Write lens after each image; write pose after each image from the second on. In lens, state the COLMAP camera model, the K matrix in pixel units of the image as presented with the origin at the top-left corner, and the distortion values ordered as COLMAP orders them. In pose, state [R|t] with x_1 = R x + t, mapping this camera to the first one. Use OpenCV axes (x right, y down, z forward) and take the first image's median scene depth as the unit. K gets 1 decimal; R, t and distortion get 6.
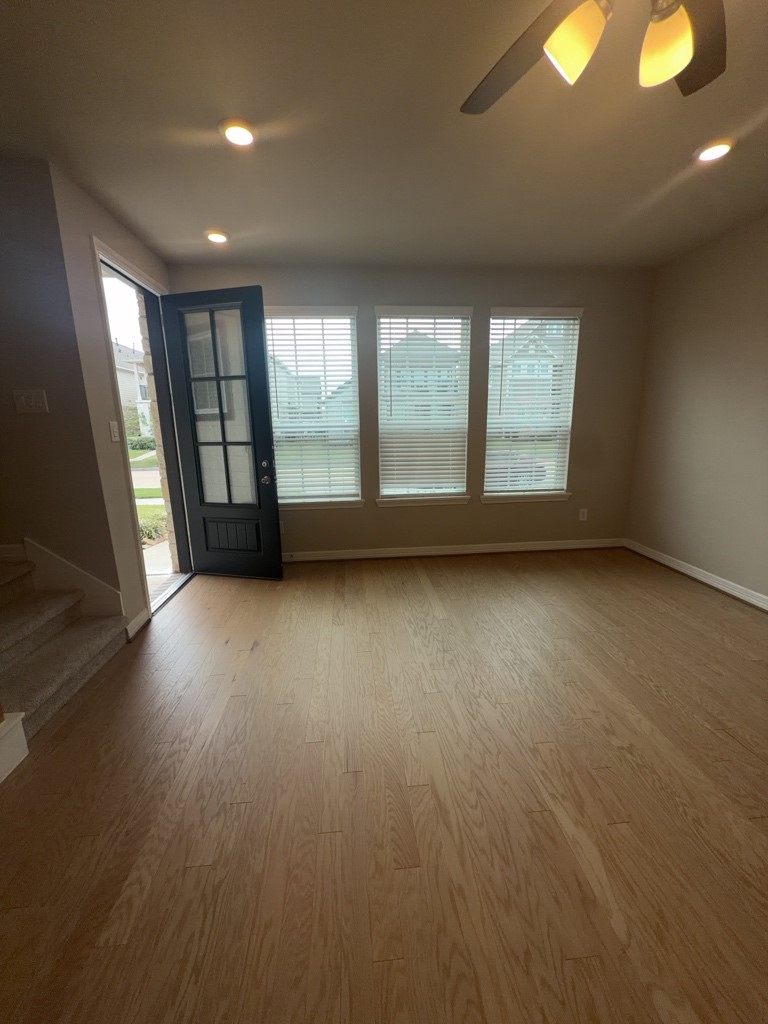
lens RADIAL K [[414.4, 0, 384.0], [0, 414.4, 512.0], [0, 0, 1]] dist [0.000879, -0.000109]
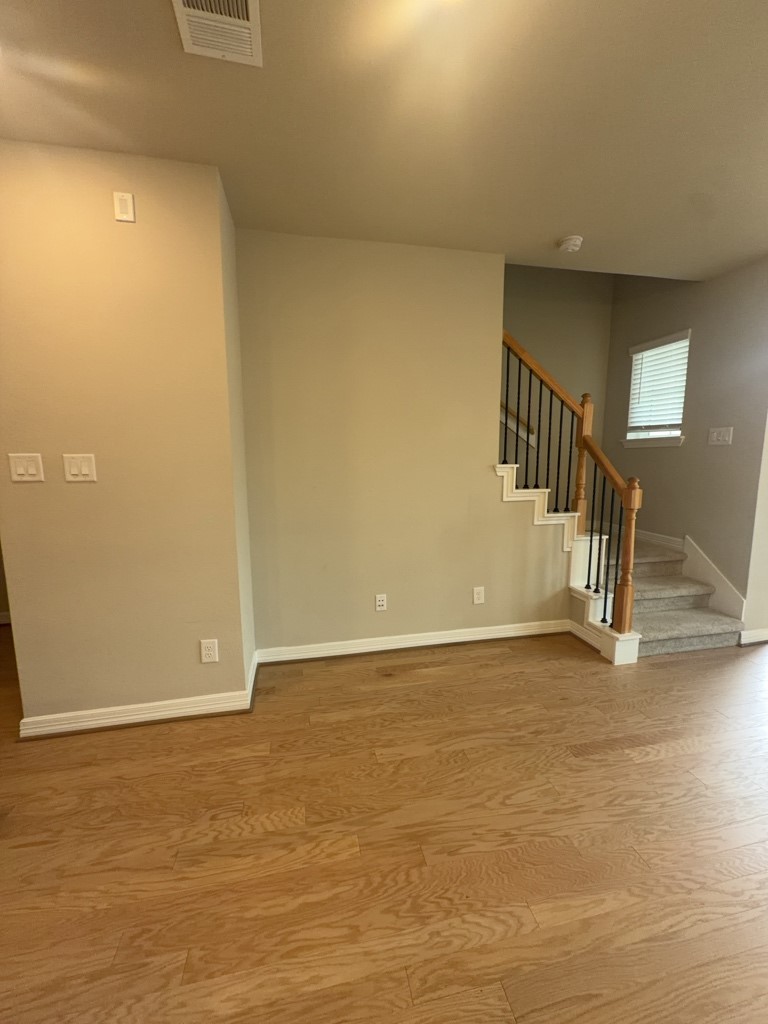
lens RADIAL K [[414.4, 0, 384.0], [0, 414.4, 512.0], [0, 0, 1]] dist [0.000879, -0.000109]
pose [[0.136572, 0.153855, -0.978610, 0.322640], [-0.214362, 0.969050, 0.122436, 0.033878], [0.967159, 0.193055, 0.165326, -0.203501]]
